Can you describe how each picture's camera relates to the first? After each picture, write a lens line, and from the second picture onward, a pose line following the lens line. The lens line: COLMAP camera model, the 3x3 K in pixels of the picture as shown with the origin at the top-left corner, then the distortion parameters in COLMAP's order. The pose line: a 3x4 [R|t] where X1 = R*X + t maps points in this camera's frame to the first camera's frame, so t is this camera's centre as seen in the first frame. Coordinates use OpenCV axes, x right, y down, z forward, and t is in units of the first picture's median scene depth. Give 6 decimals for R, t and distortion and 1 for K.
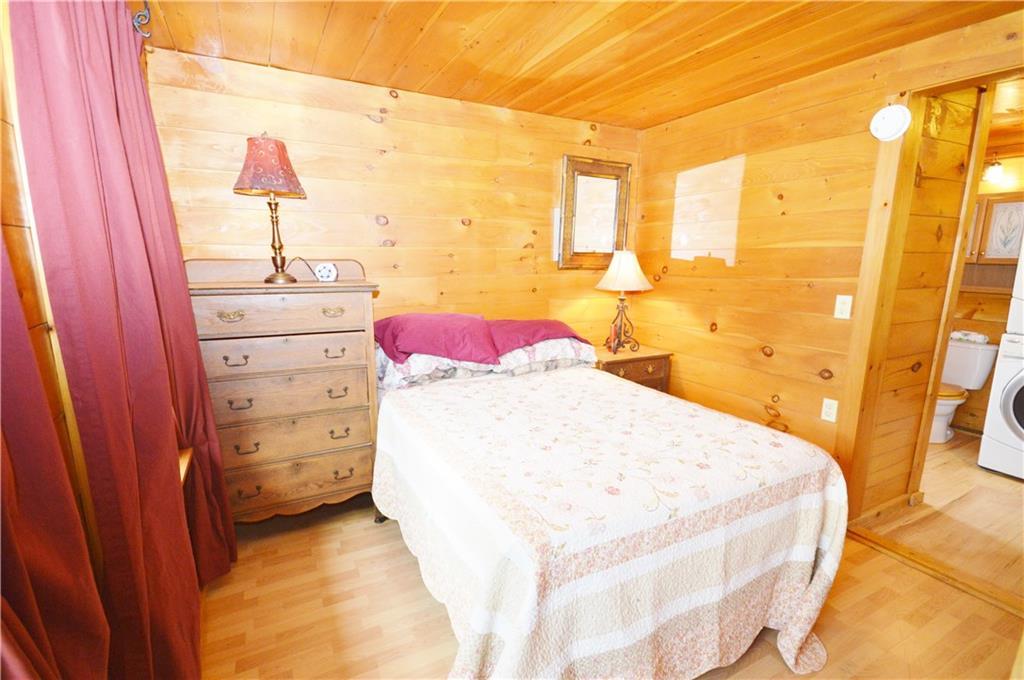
lens RADIAL K [[472.3, 0, 514.6], [0, 472.3, 343.2], [0, 0, 1]] dist [0.000132, 0.000138]
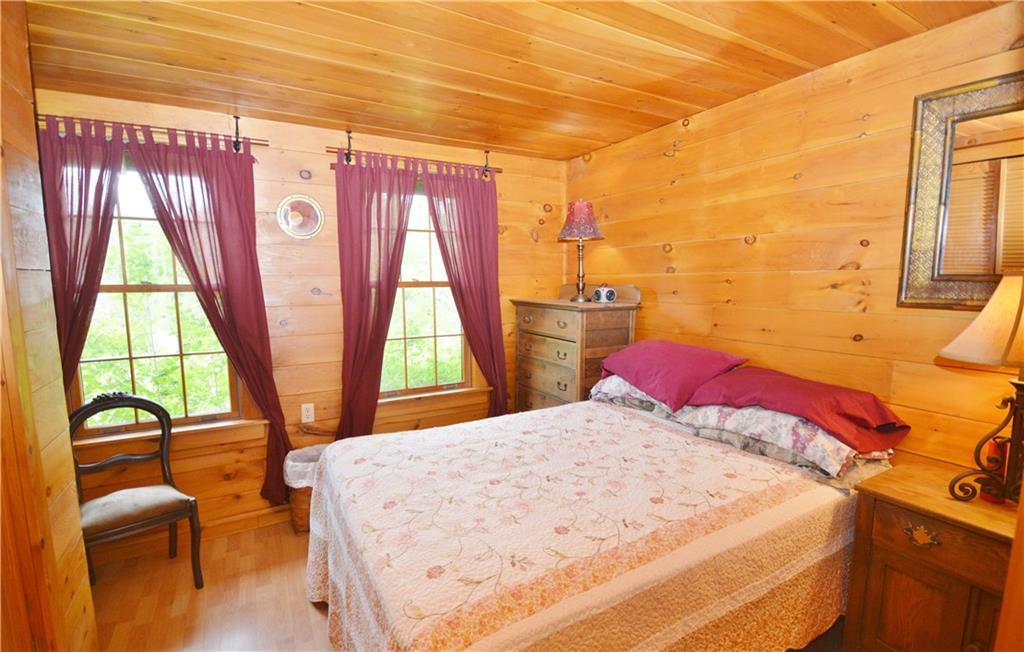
lens RADIAL K [[469.2, 0, 514.7], [0, 469.2, 330.8], [0, 0, 1]] dist [-0.003179, -0.000258]
pose [[0.036957, 0.104577, -0.993830, 0.767726], [-0.175668, 0.979703, 0.096558, -0.126910], [0.983756, 0.171015, 0.054578, 0.665900]]
